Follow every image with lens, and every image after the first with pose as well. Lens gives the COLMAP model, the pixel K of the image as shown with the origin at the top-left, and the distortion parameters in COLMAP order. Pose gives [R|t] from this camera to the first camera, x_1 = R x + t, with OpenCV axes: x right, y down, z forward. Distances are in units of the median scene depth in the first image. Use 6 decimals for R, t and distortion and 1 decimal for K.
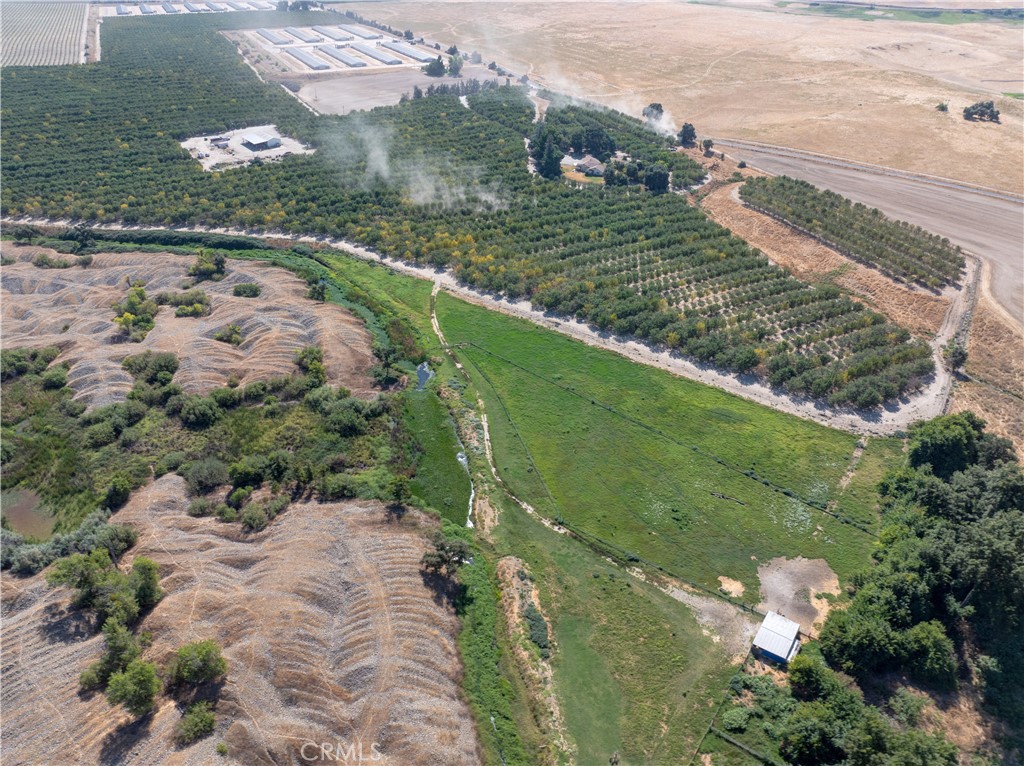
lens RADIAL K [[719.6, 0, 517.5], [0, 719.6, 375.8], [0, 0, 1]] dist [-0.043357, 0.014652]
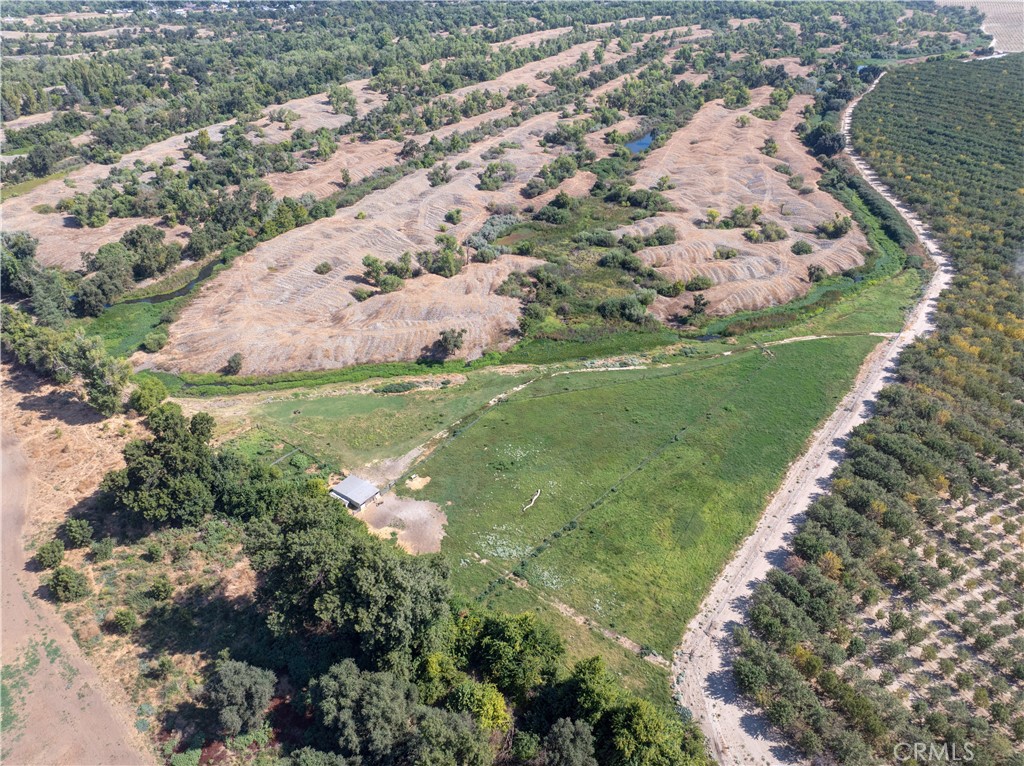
lens RADIAL K [[719.6, 0, 518.0], [0, 719.6, 389.9], [0, 0, 1]] dist [-0.043357, 0.014652]
pose [[-0.021899, 0.536139, -0.843846, 0.589594], [-0.525429, 0.711910, 0.465949, -0.215010], [0.850555, 0.453585, 0.266113, 0.377592]]
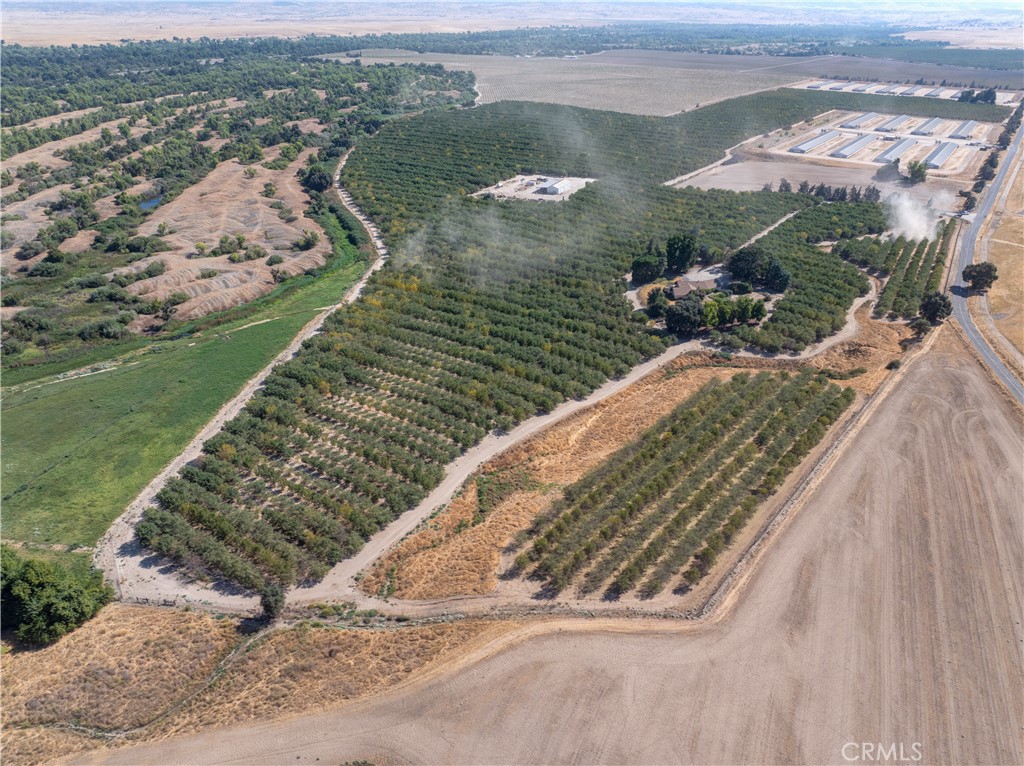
lens RADIAL K [[719.6, 0, 515.9], [0, 719.6, 384.2], [0, 0, 1]] dist [-0.043357, 0.014652]
pose [[0.474627, 0.400971, -0.783551, 0.852528], [-0.467545, 0.869085, 0.161532, -0.301329], [0.745742, 0.289678, 0.599963, 0.521948]]
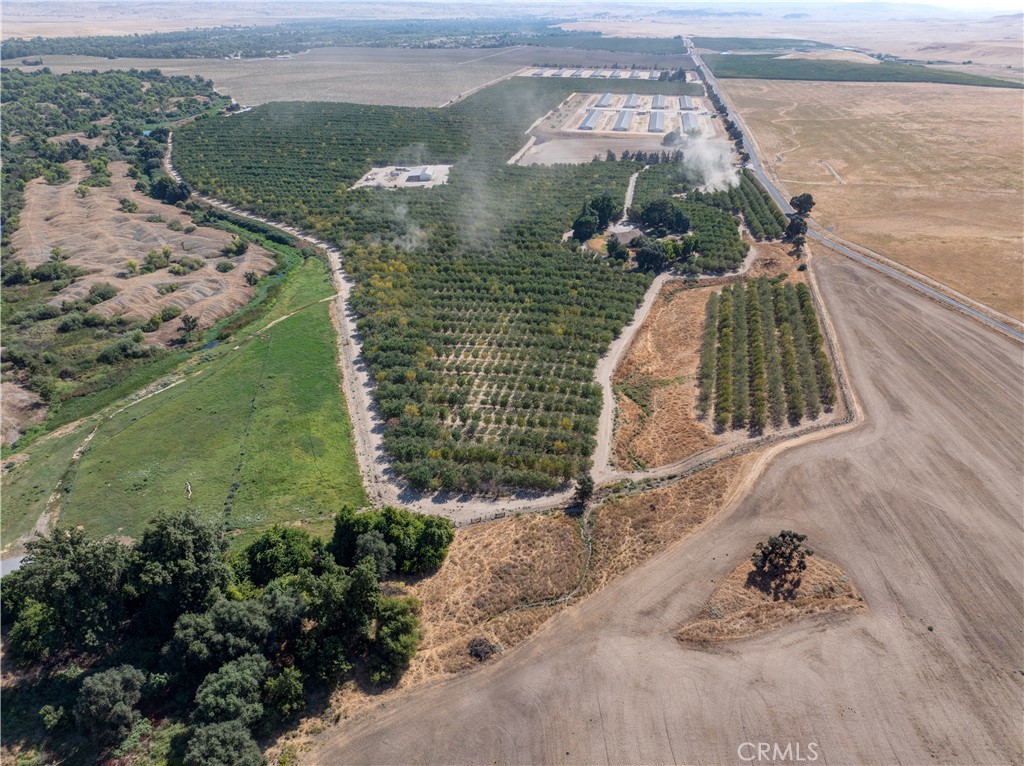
lens RADIAL K [[719.6, 0, 518.8], [0, 719.6, 378.5], [0, 0, 1]] dist [-0.043357, 0.014652]
pose [[0.797461, 0.271396, -0.538888, 0.711611], [-0.317405, 0.948257, 0.007858, -0.093000], [0.513137, 0.164779, 0.842341, 0.176803]]
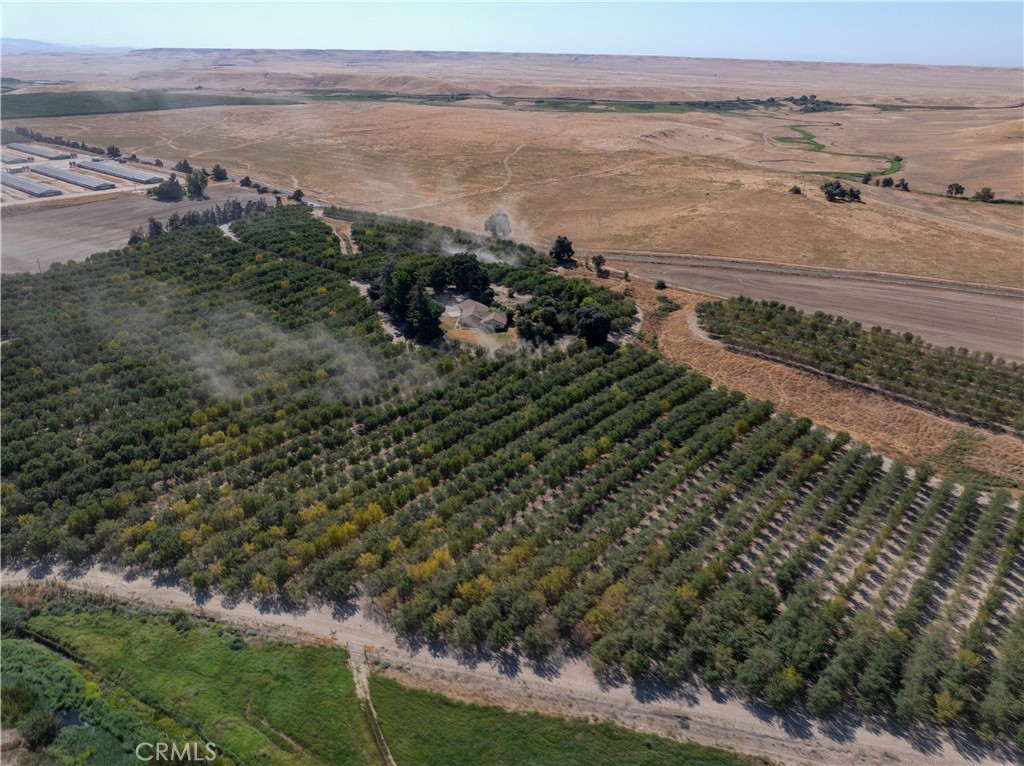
lens RADIAL K [[719.6, 0, 514.3], [0, 719.6, 381.9], [0, 0, 1]] dist [-0.043357, 0.014652]
pose [[0.927431, -0.158388, 0.338798, -0.130503], [0.198811, 0.976087, -0.087906, -0.212522], [-0.316773, 0.148884, 0.936743, 0.475507]]
